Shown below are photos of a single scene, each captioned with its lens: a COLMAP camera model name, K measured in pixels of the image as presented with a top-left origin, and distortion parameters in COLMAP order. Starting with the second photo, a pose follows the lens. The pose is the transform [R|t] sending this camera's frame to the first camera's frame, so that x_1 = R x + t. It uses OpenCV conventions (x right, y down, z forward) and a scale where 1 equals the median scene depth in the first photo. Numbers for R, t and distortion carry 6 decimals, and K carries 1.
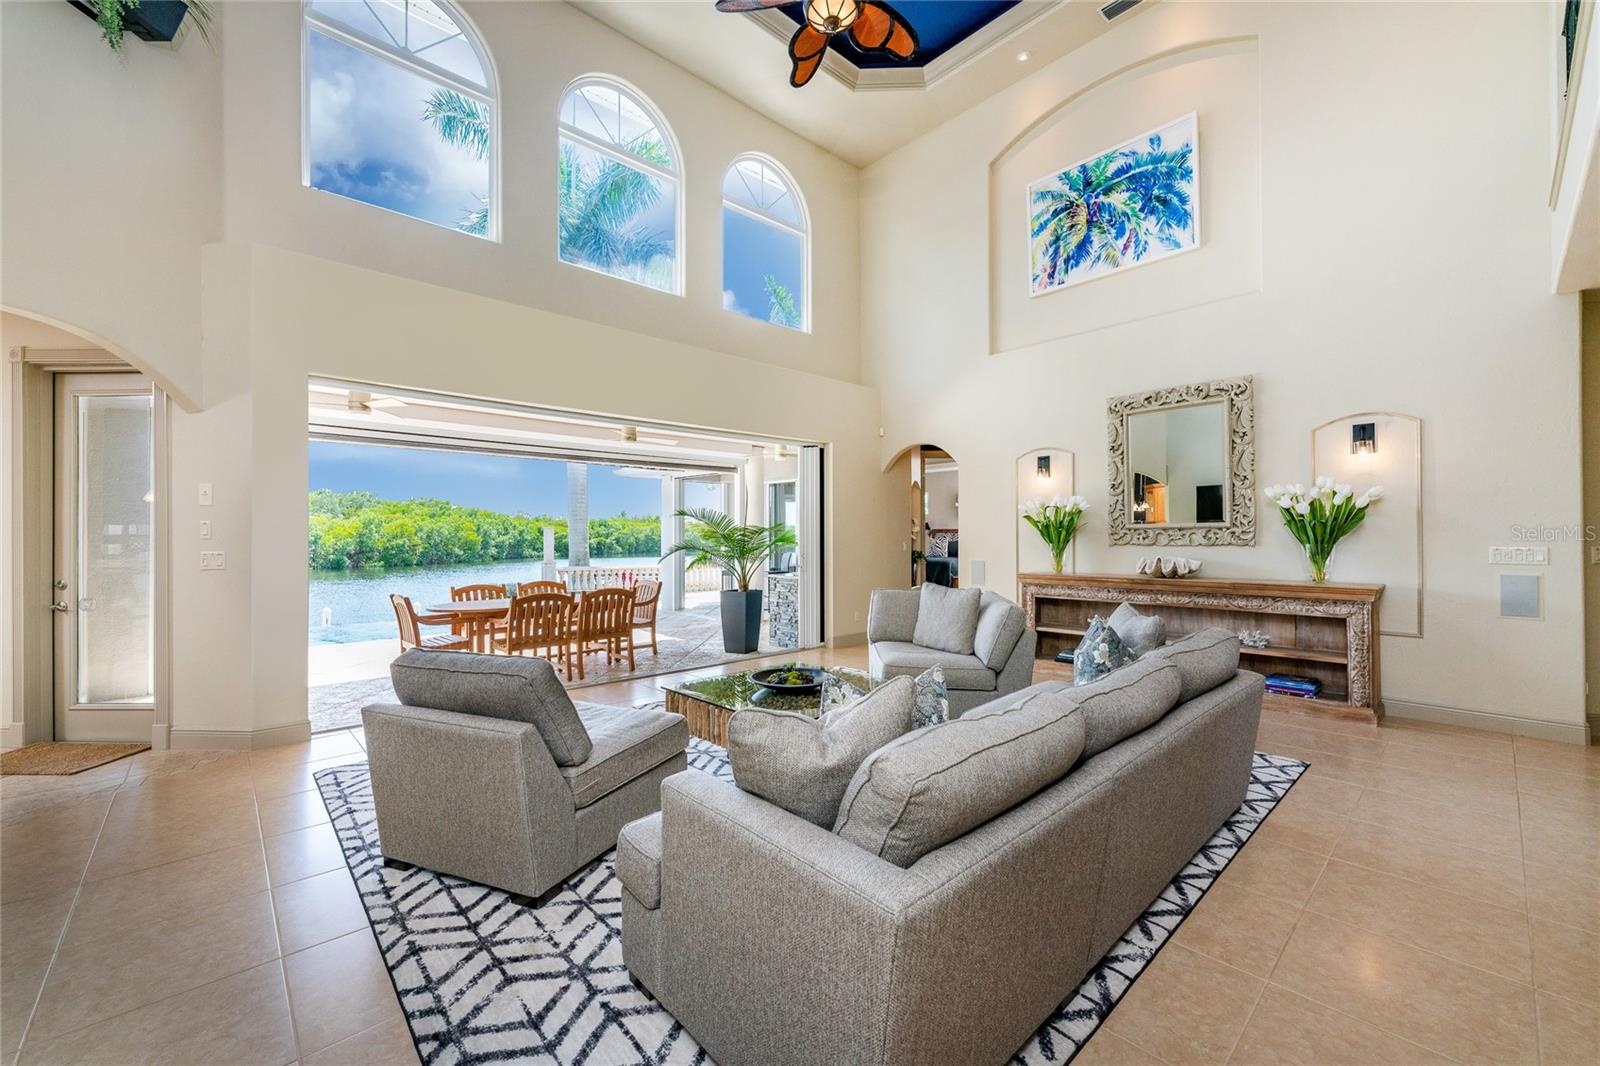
lens RADIAL K [[679.4, 0, 798.4], [0, 679.4, 520.1], [0, 0, 1]] dist [0.001574, 0.000107]
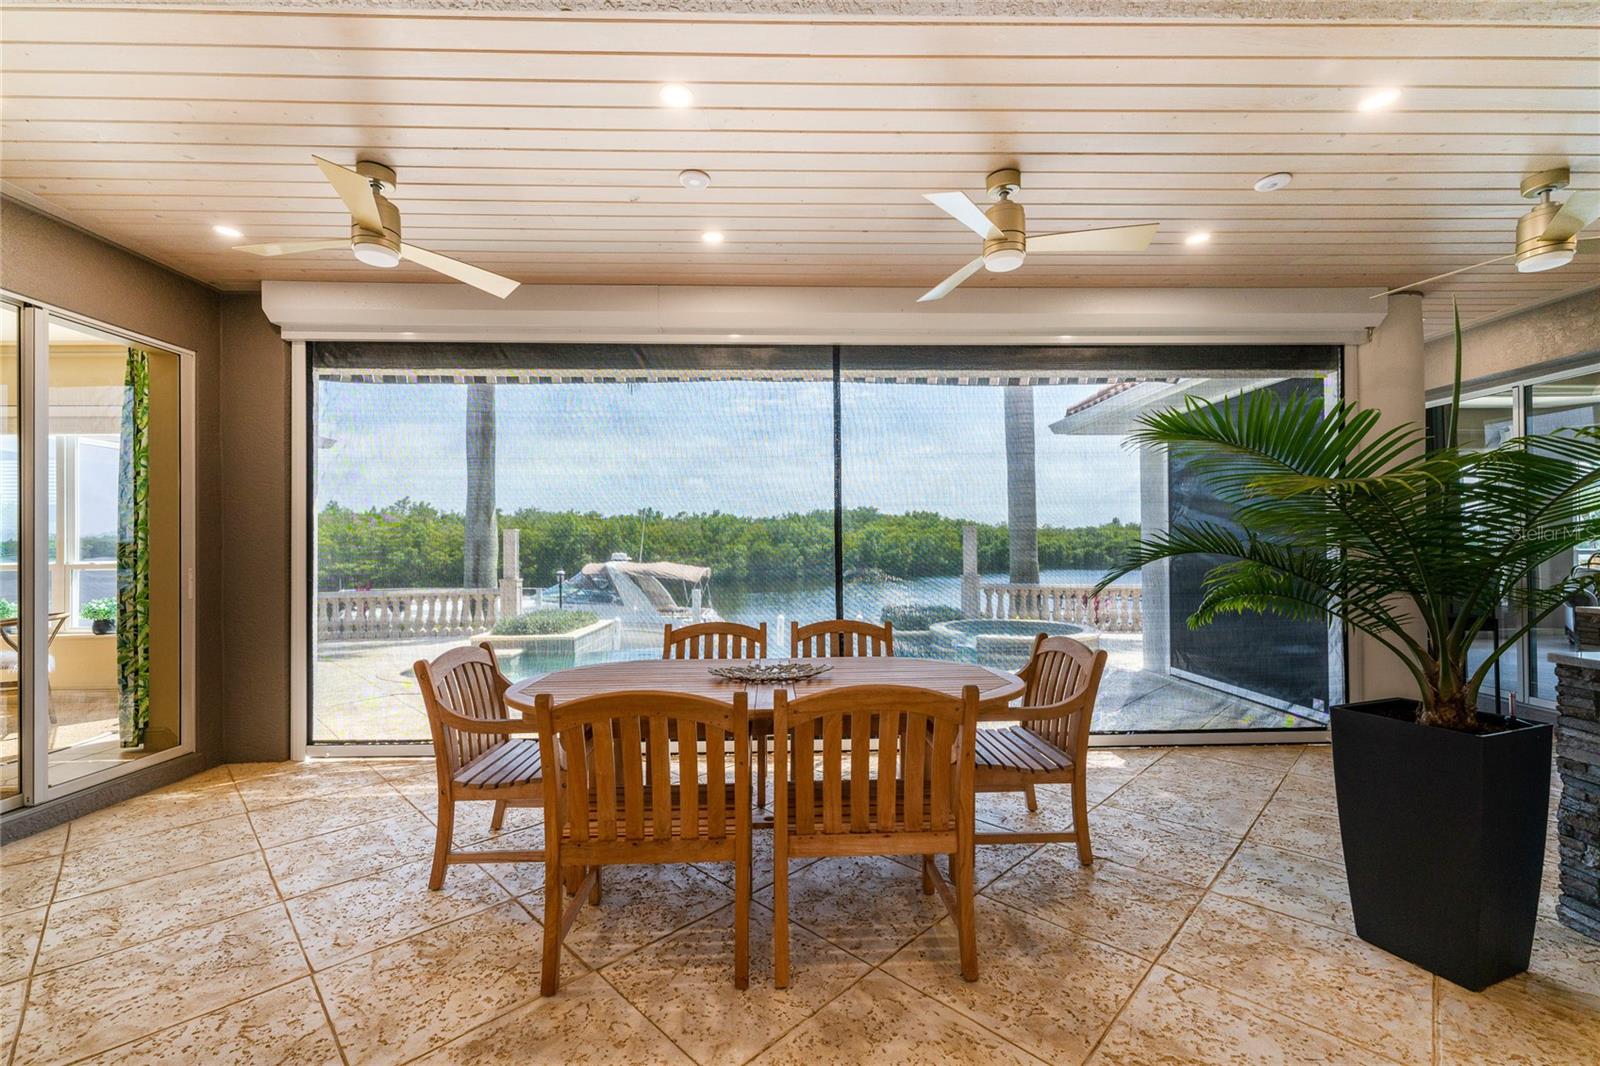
lens RADIAL K [[641.4, 0, 796.7], [0, 641.4, 542.6], [0, 0, 1]] dist [0.000940, 0.000102]
pose [[0.744532, -0.007644, -0.667543, -0.109467], [0.017131, 0.999824, 0.007658, 0.036106], [0.667367, -0.017137, 0.744532, 0.701303]]
